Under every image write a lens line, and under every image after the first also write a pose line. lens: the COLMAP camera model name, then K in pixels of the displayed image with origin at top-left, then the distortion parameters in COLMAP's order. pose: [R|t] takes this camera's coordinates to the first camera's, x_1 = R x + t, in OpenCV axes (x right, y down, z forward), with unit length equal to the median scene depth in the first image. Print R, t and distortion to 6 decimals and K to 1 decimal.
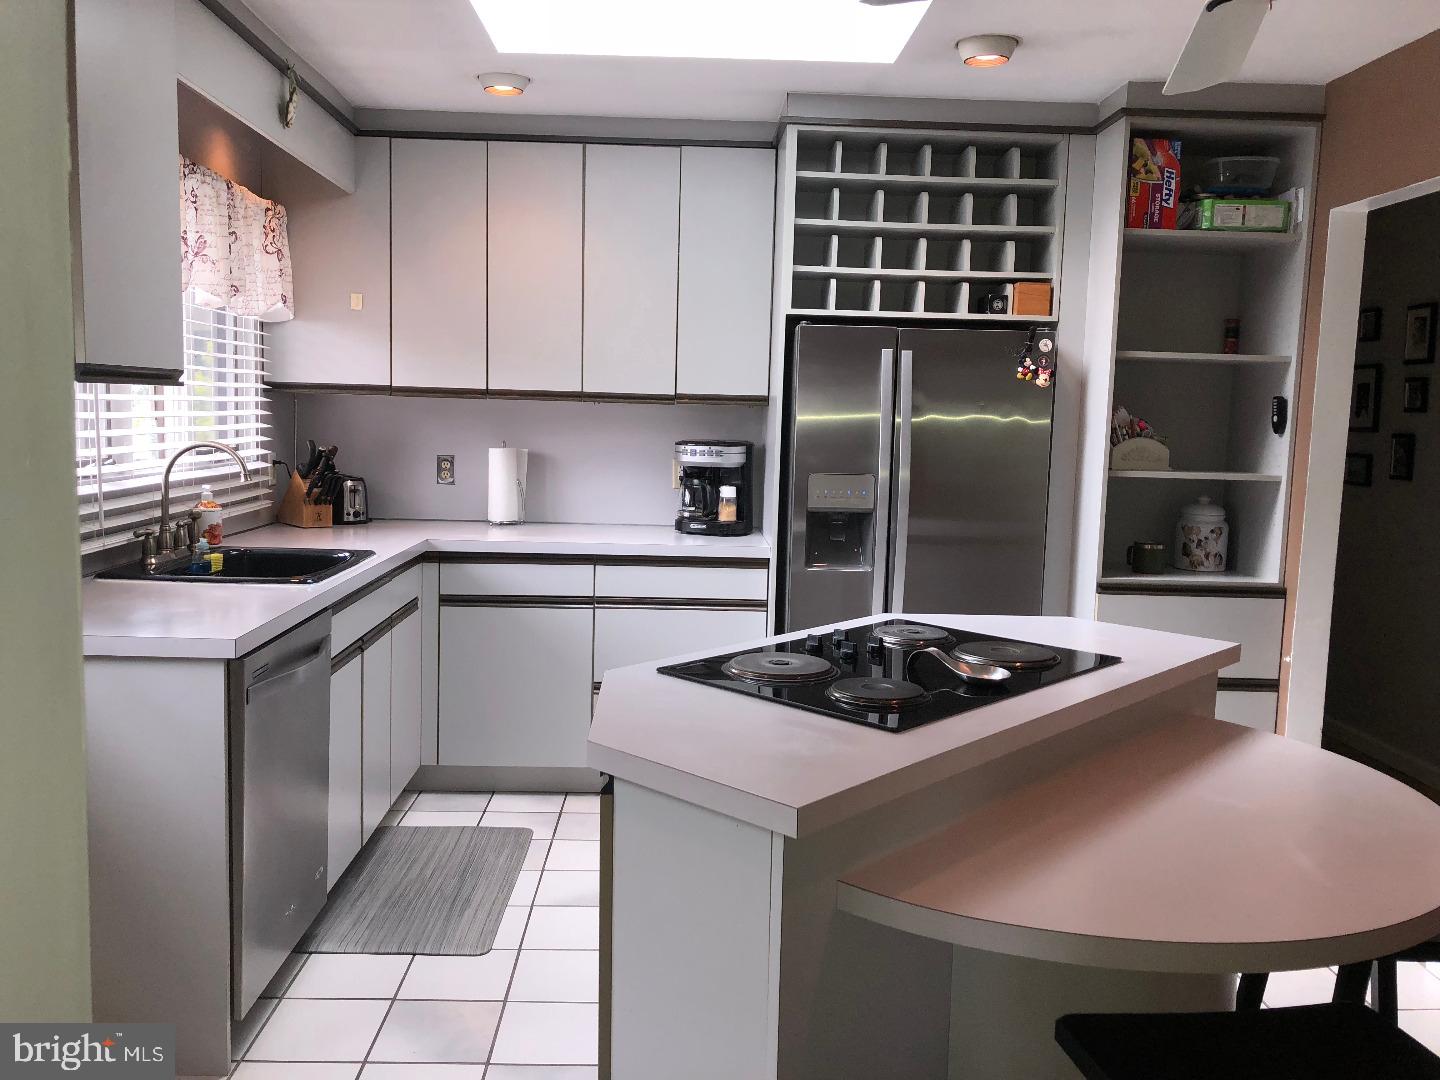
lens RADIAL K [[1171.9, 0, 707.7], [0, 1171.9, 539.6], [0, 0, 1]] dist [0.030501, -0.054869]
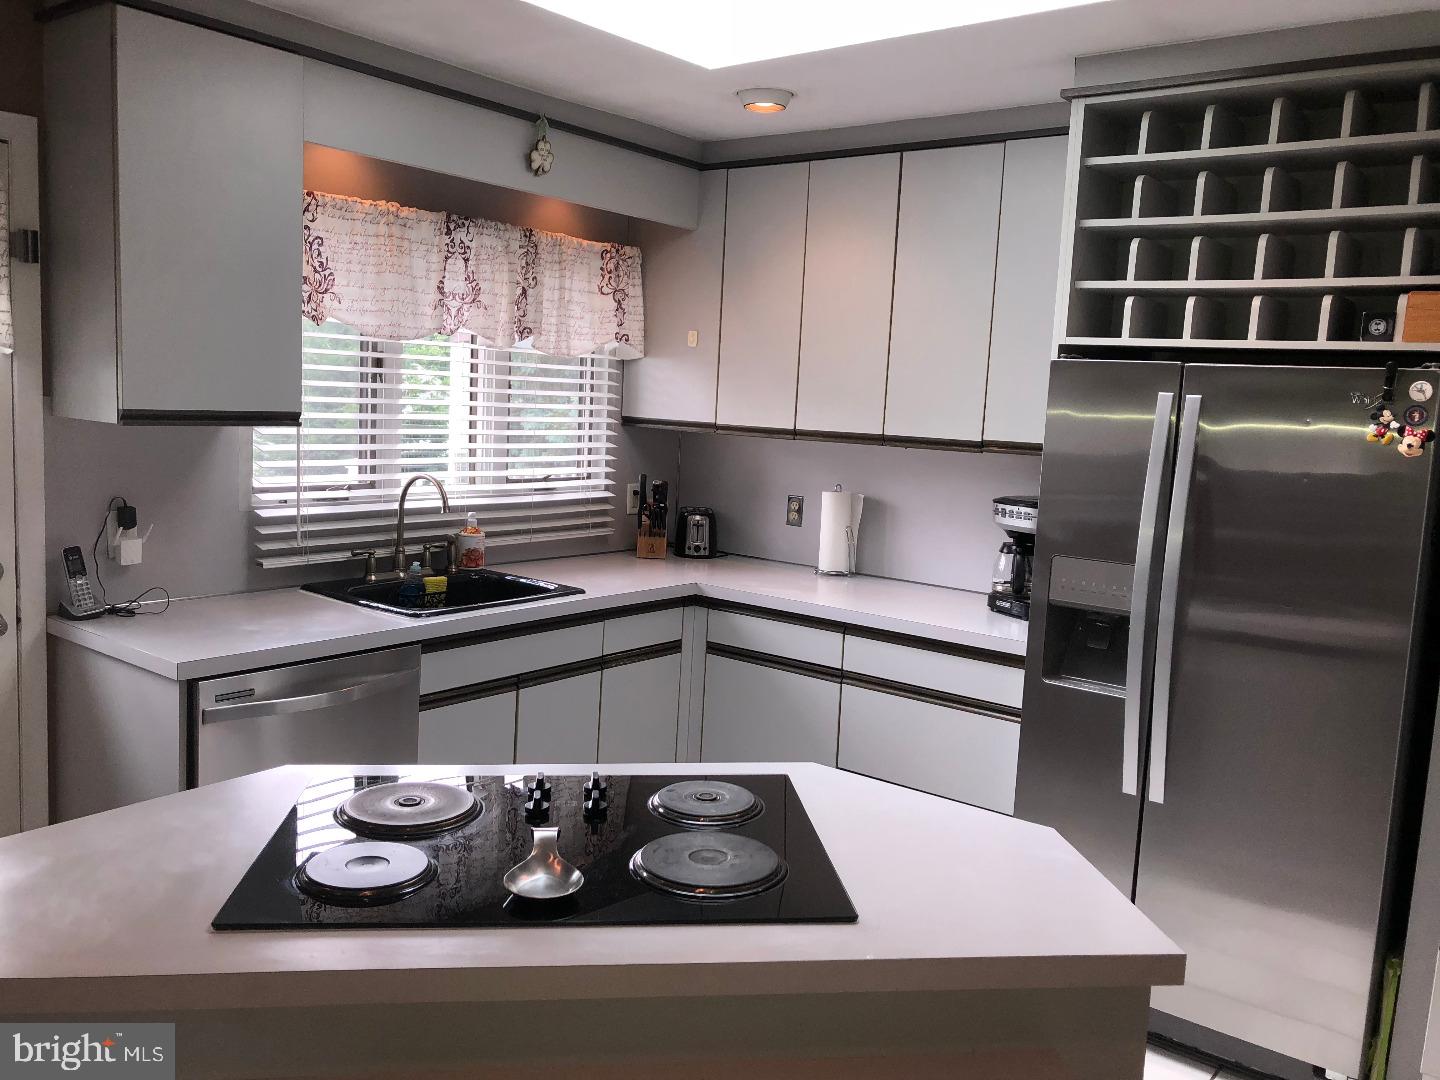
lens RADIAL K [[1171.9, 0, 715.7], [0, 1171.9, 540.9], [0, 0, 1]] dist [0.030501, -0.054869]
pose [[0.777345, 0.090513, -0.622529, 0.379112], [-0.097972, 0.994939, 0.022324, -0.059229], [0.621398, 0.043637, 0.782279, 0.259969]]
